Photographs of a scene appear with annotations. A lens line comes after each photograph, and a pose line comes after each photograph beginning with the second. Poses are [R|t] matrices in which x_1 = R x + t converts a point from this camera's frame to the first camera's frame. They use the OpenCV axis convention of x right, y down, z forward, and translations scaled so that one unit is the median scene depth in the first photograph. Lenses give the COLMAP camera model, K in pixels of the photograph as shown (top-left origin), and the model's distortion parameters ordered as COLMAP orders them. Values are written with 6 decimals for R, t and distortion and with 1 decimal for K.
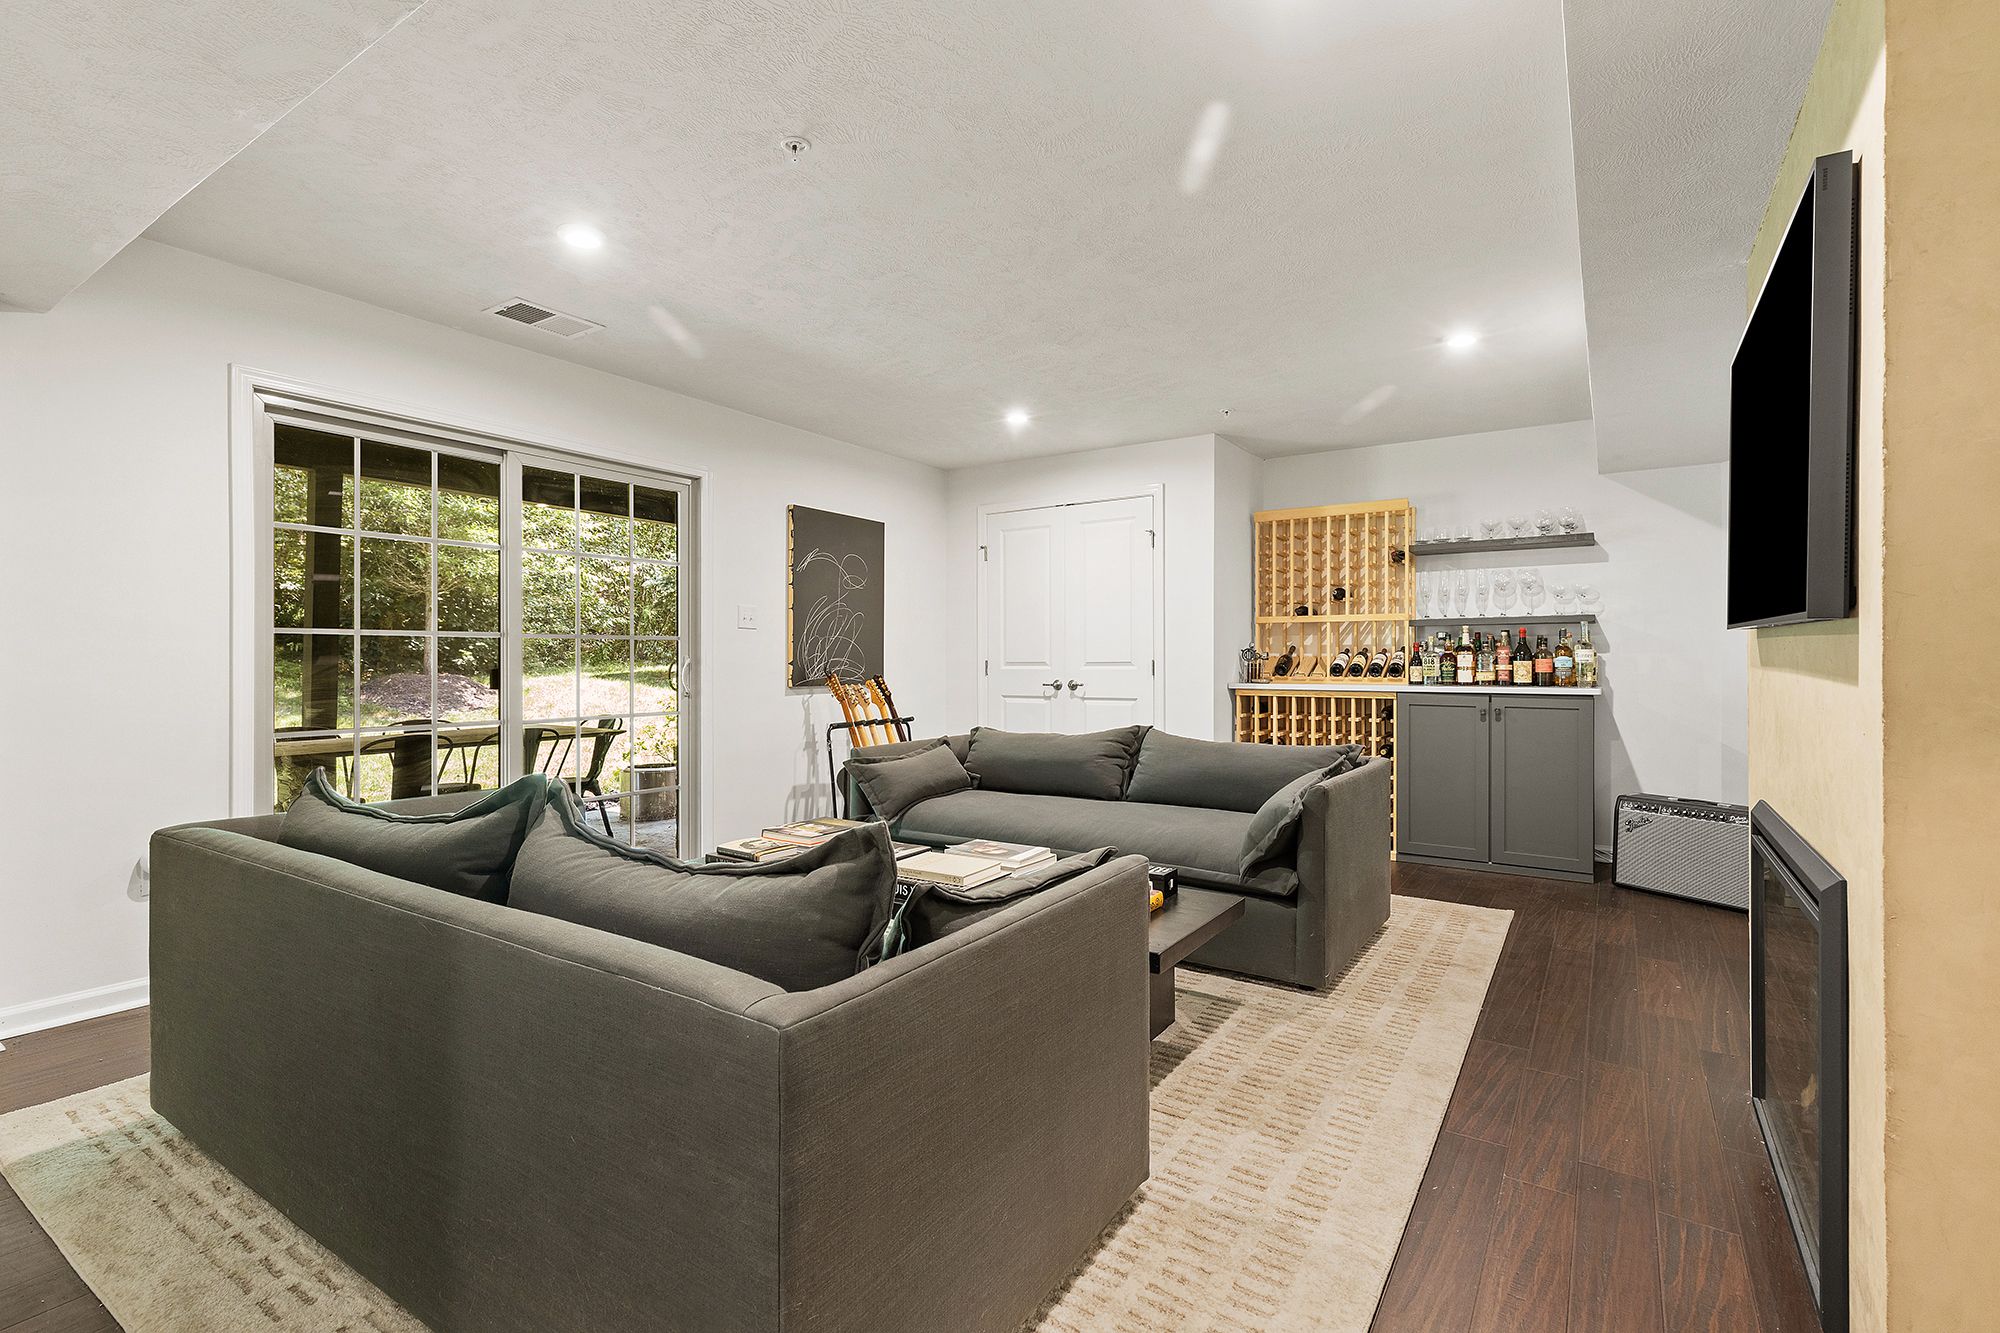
lens RADIAL K [[913.9, 0, 1010.3], [0, 913.9, 656.9], [0, 0, 1]] dist [0.004697, 0.000236]
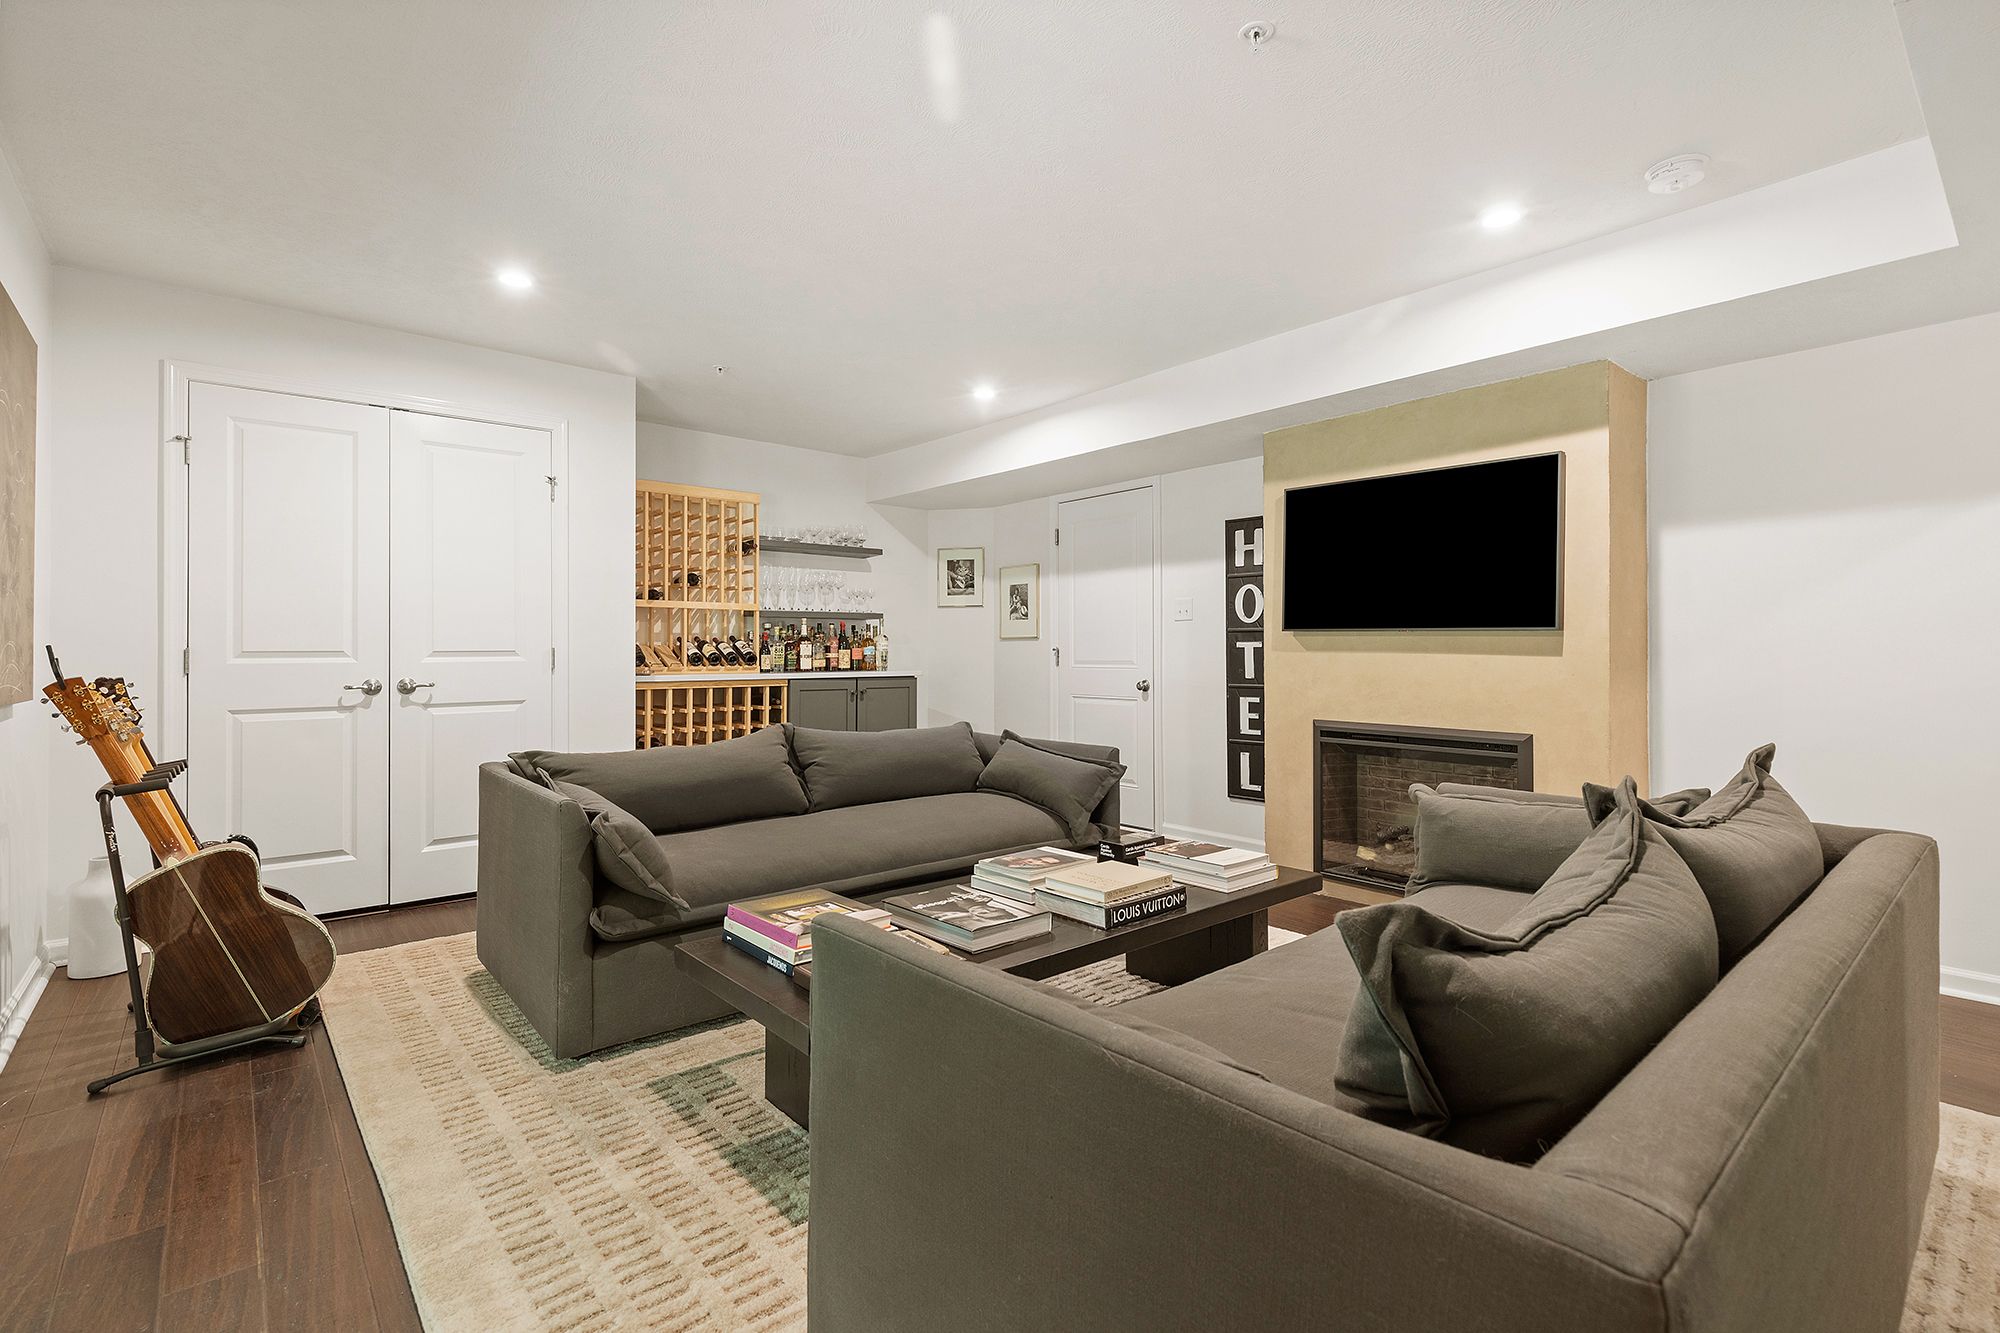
lens RADIAL K [[913.9, 0, 1006.0], [0, 913.9, 655.1], [0, 0, 1]] dist [0.004697, 0.000236]
pose [[0.261972, -0.004540, 0.965065, -0.477033], [-0.003012, 0.999980, 0.005522, 0.003585], [-0.965071, -0.004353, 0.261953, 0.435780]]
